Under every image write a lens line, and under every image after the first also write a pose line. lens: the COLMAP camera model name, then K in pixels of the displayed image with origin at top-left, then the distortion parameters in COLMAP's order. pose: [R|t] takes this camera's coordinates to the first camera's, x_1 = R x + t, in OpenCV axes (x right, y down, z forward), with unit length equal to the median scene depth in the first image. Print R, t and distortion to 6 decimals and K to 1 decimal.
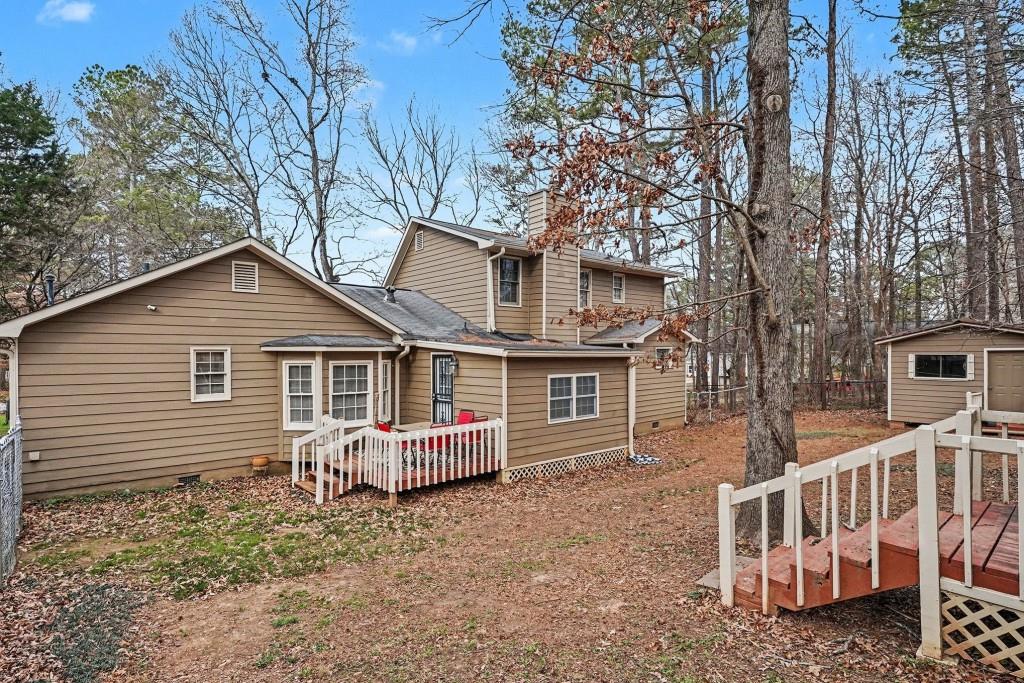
lens RADIAL K [[502.6, 0, 504.9], [0, 502.6, 338.2], [0, 0, 1]] dist [0.000356, -0.000043]
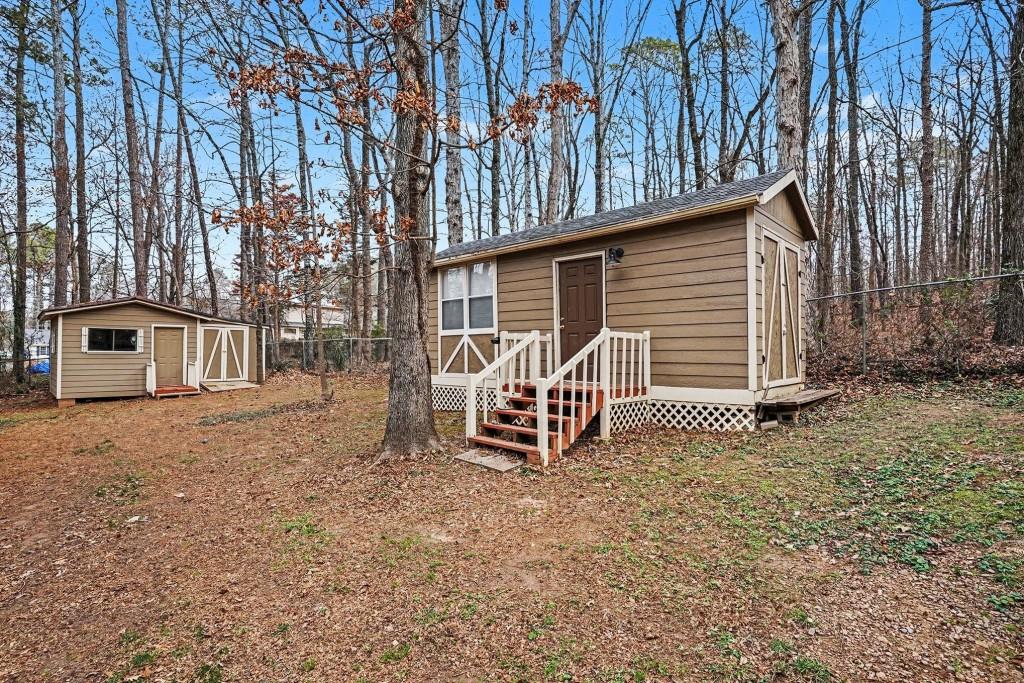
lens RADIAL K [[502.6, 0, 504.9], [0, 502.6, 338.2], [0, 0, 1]] dist [0.000356, -0.000043]
pose [[-0.109946, 0.027820, 0.993548, -0.258165], [-0.038804, 0.998726, -0.032259, 0.056946], [-0.993180, -0.042100, -0.108726, 0.334444]]
